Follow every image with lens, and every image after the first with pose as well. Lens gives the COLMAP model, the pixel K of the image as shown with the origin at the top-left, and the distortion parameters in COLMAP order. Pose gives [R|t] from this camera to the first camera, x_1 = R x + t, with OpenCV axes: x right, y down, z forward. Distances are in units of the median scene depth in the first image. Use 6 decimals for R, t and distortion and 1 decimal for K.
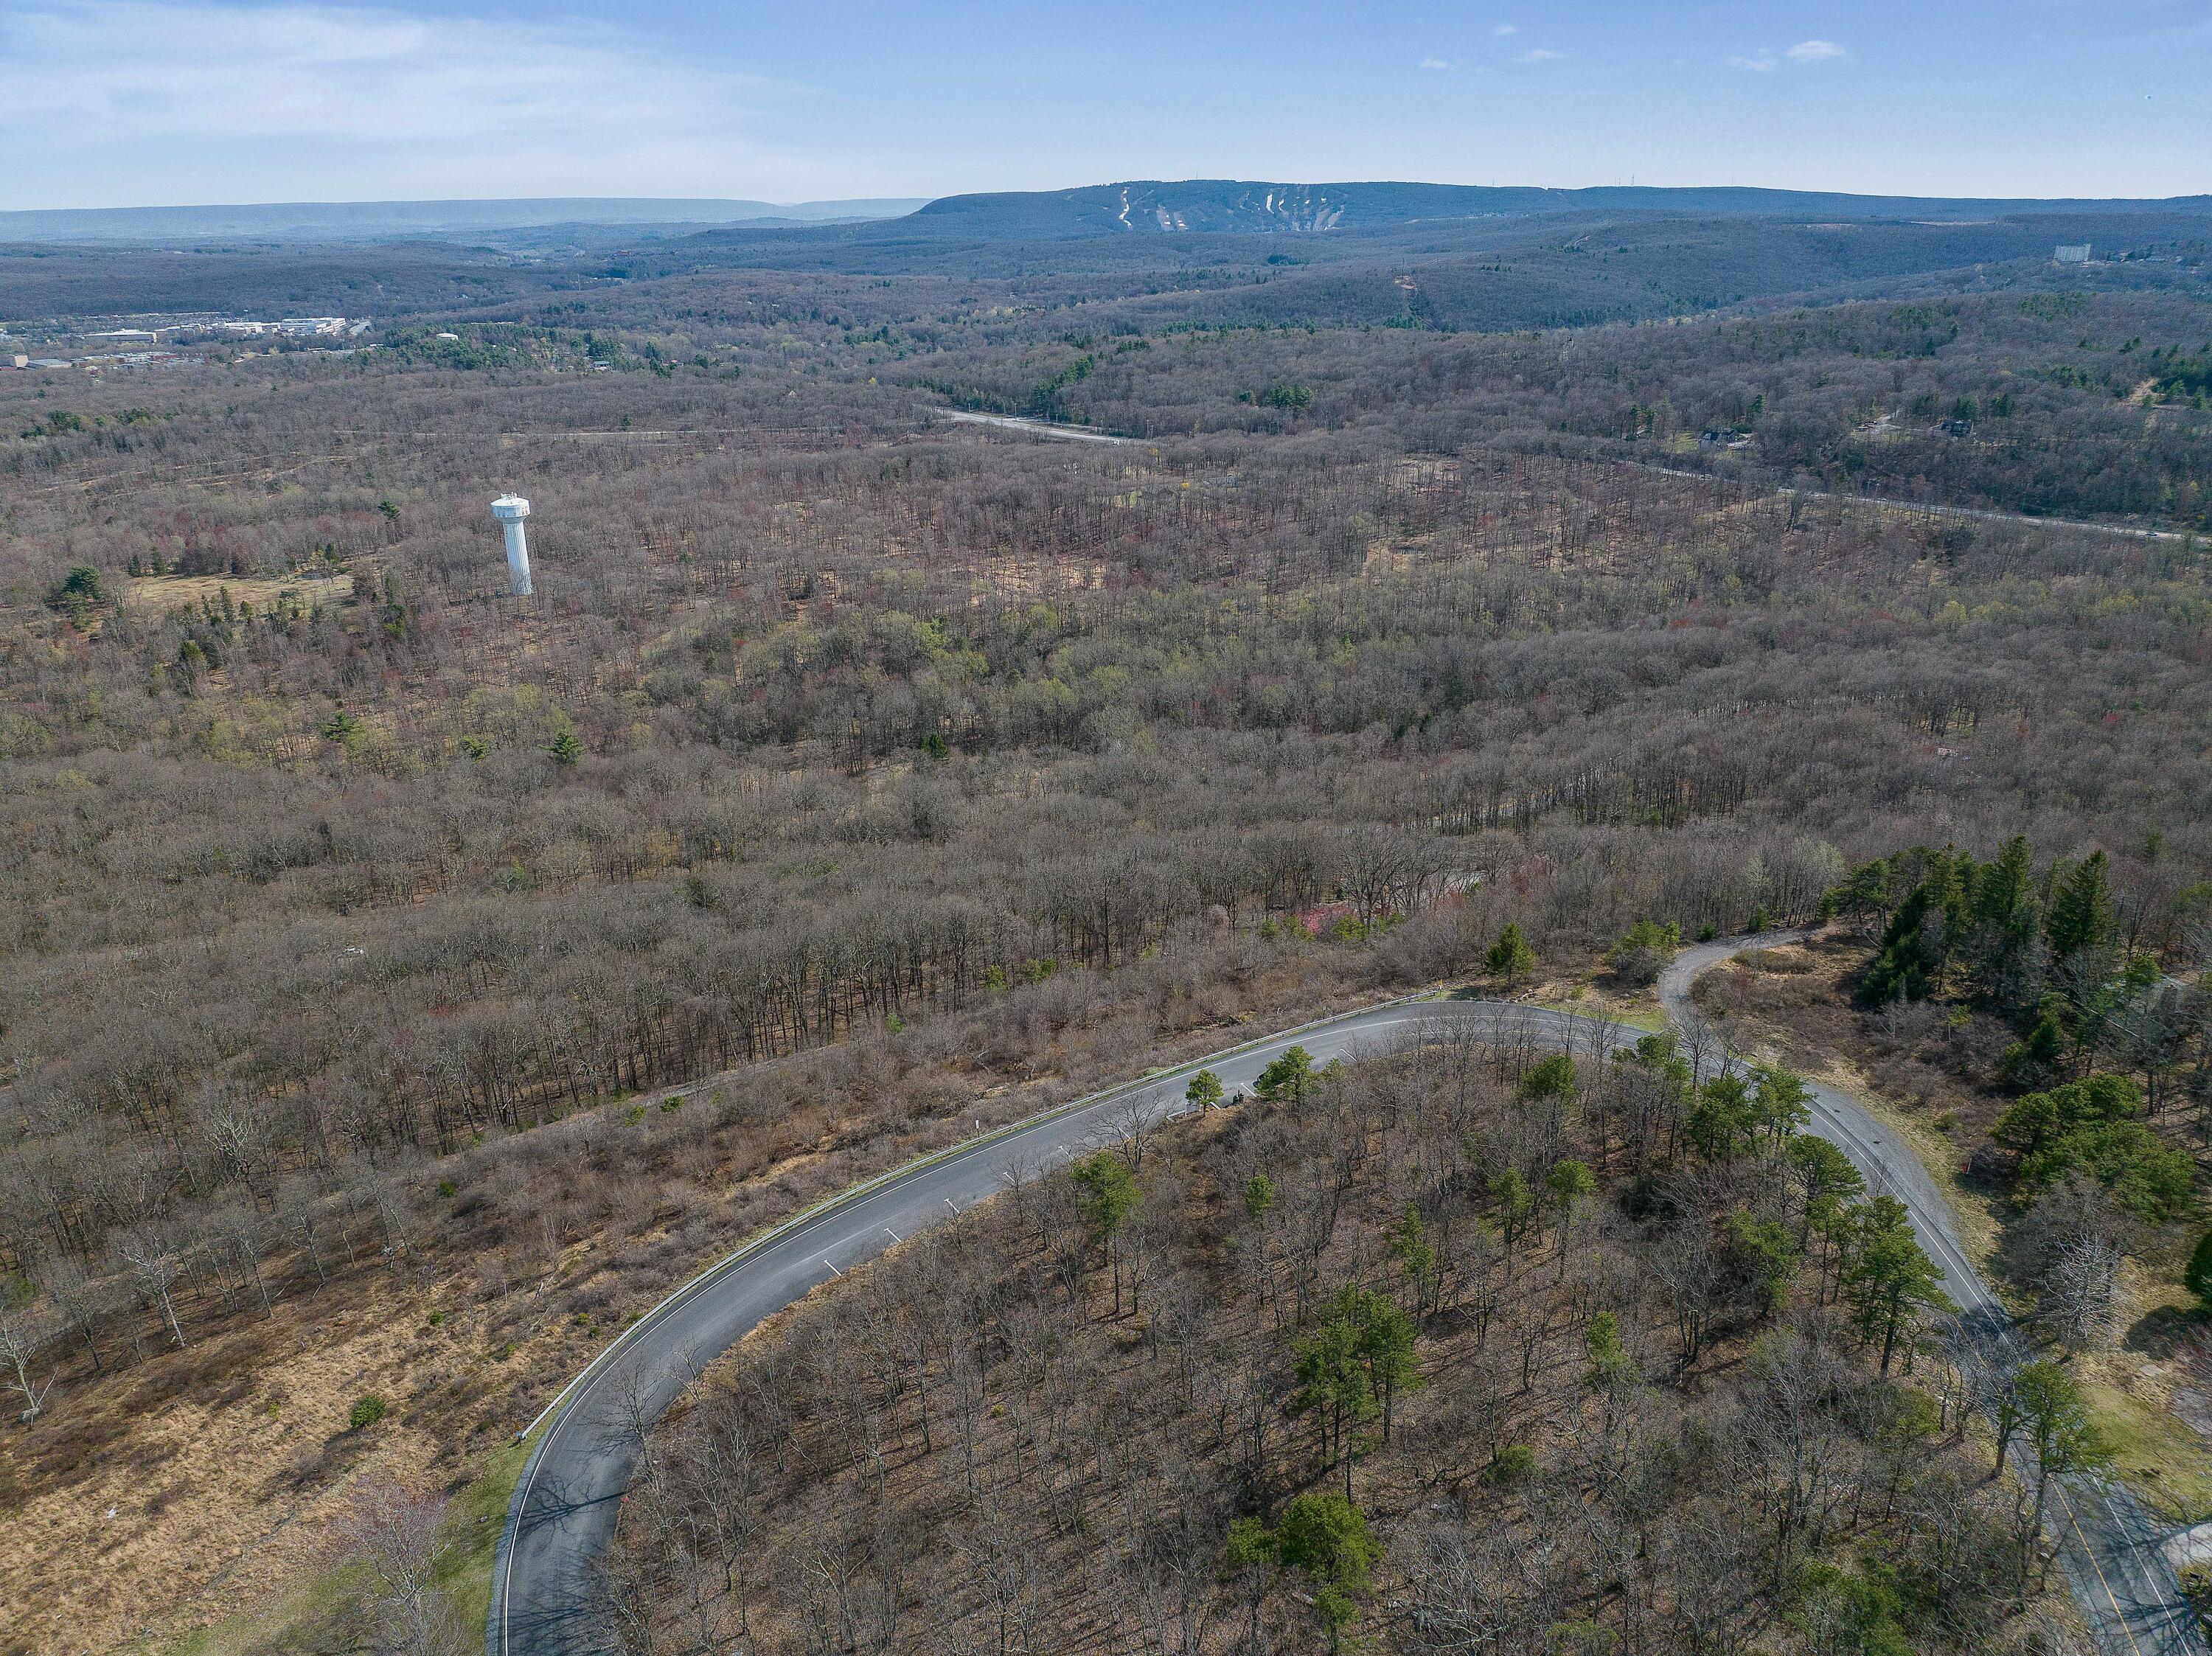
lens RADIAL K [[1548.2, 0, 1110.0], [0, 1548.2, 817.1], [0, 0, 1]] dist [-0.041918, 0.011072]
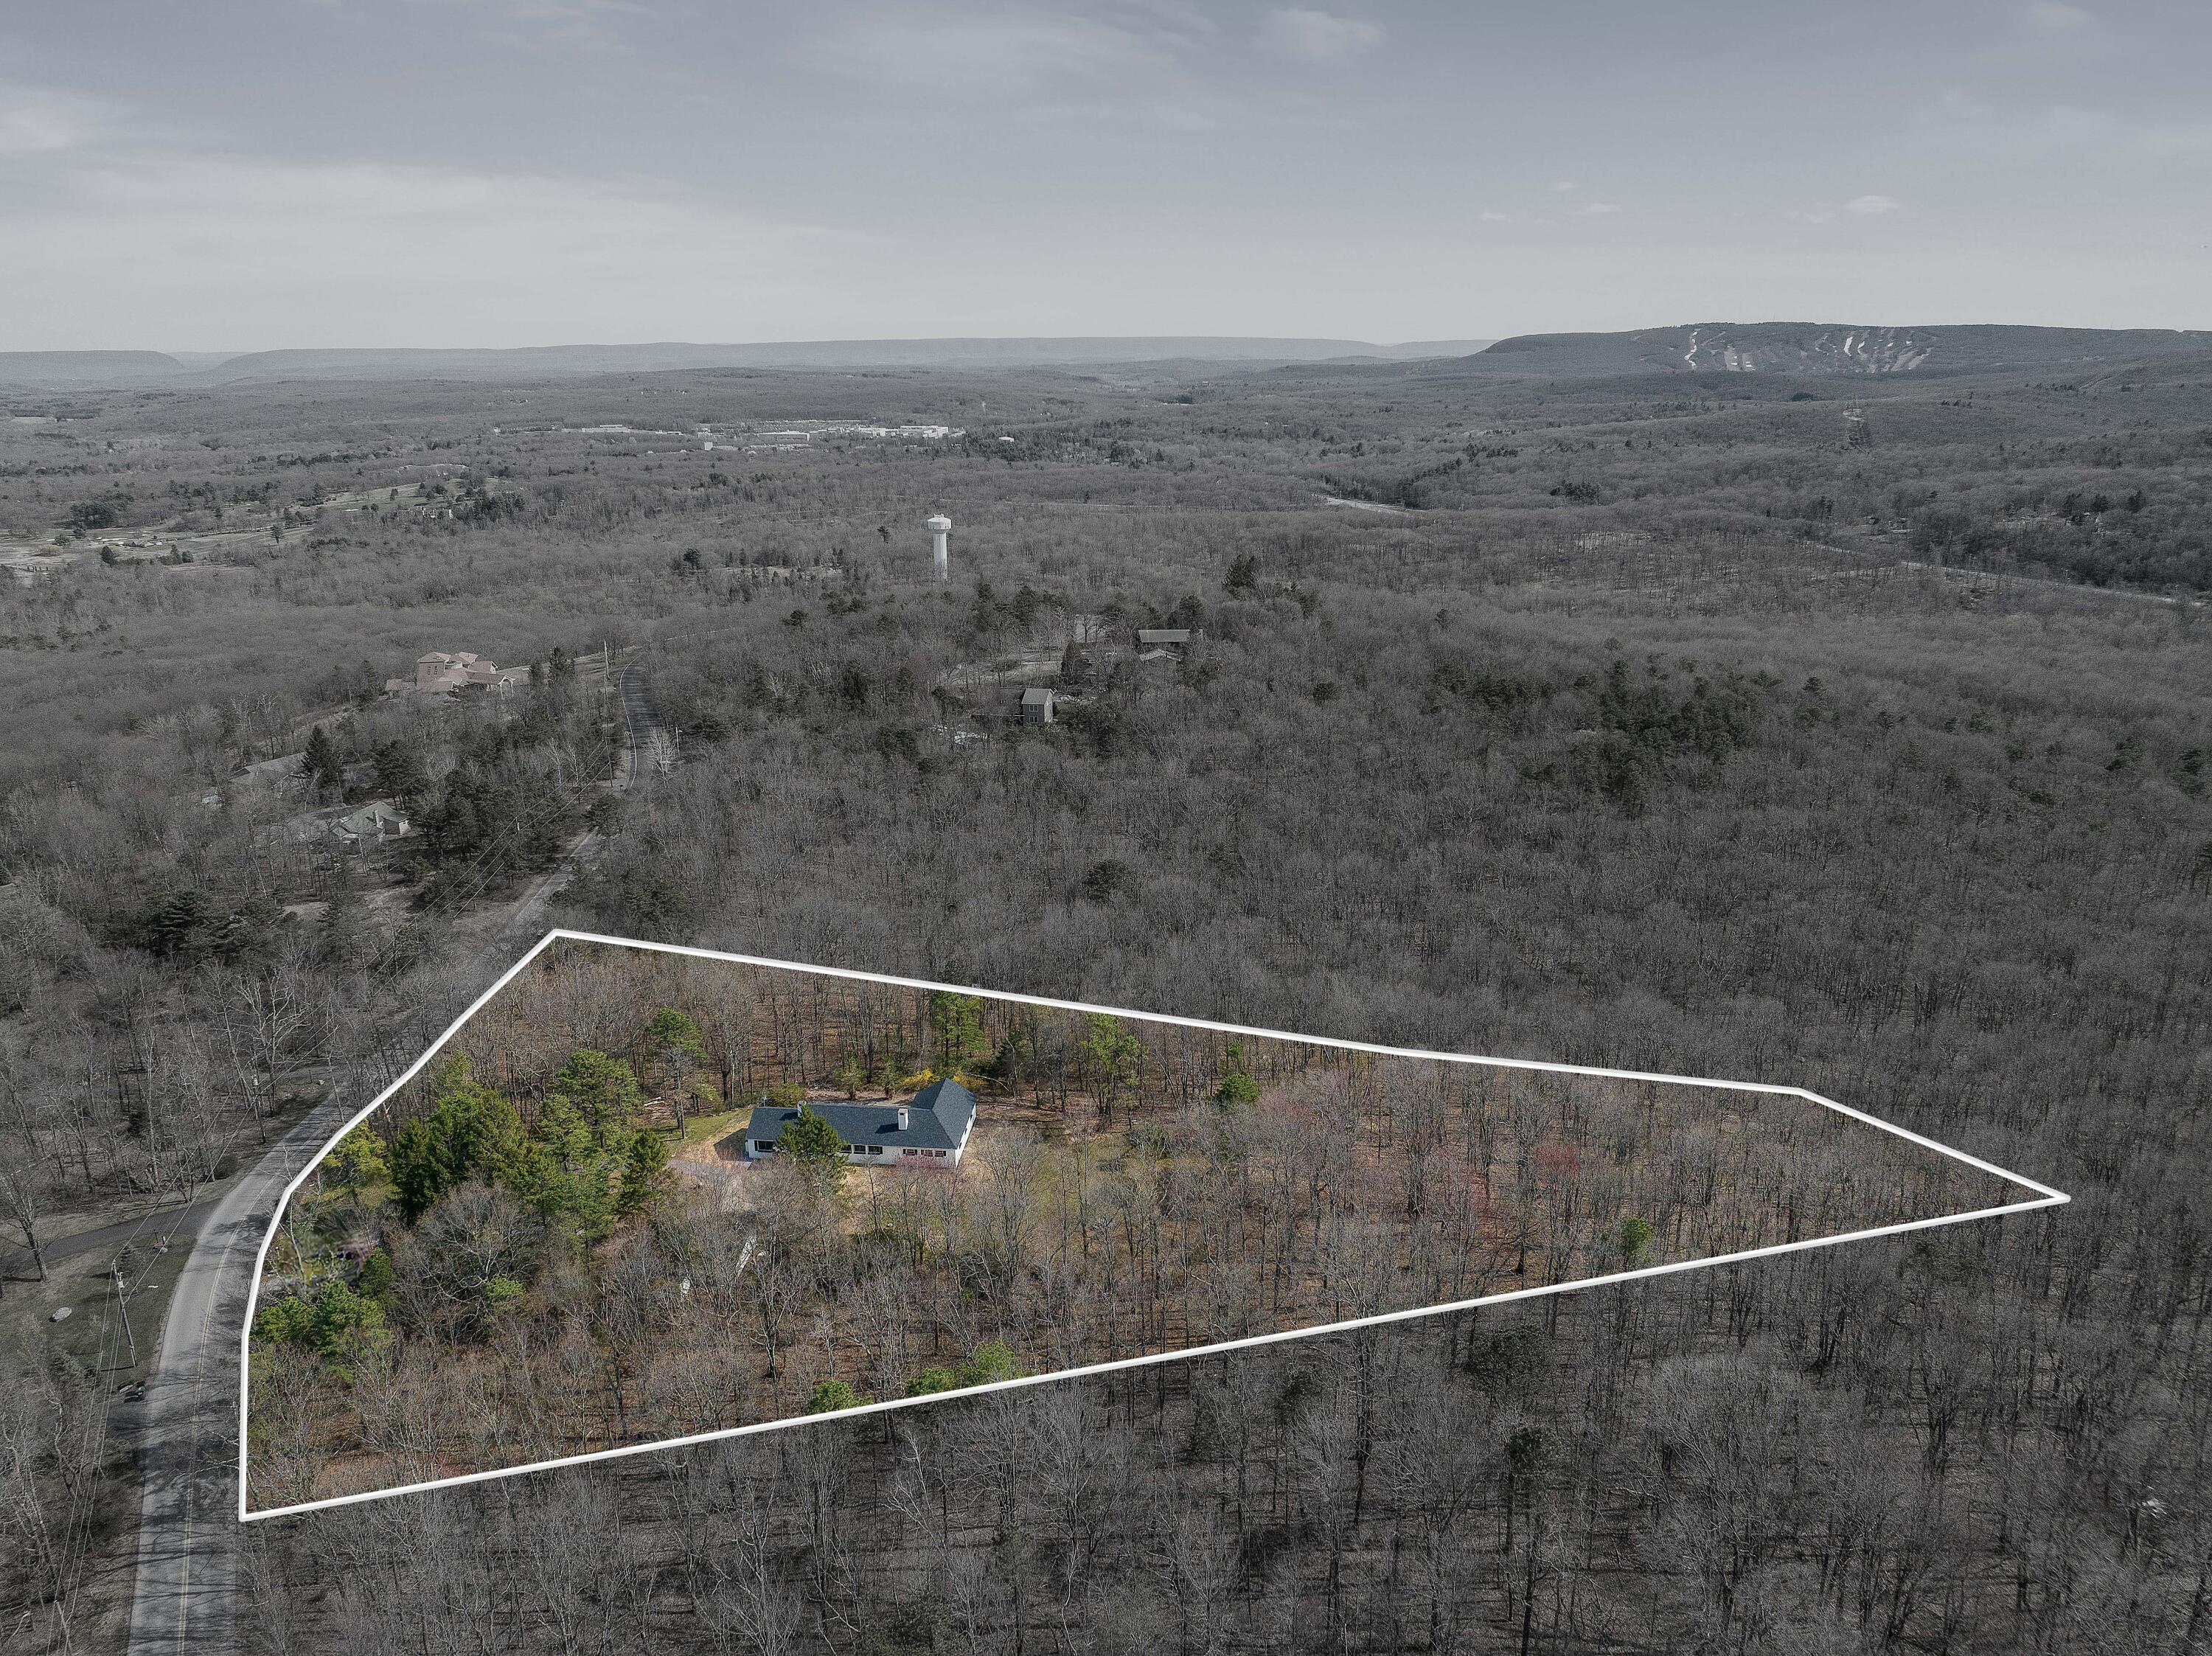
lens RADIAL K [[1548.2, 0, 1110.0], [0, 1548.2, 817.1], [0, 0, 1]] dist [-0.041918, 0.011072]
pose [[0.932551, 0.105439, -0.345298, 0.186280], [-0.133429, 0.989345, -0.058251, 0.087362], [0.335477, 0.100395, 0.936683, -0.198753]]
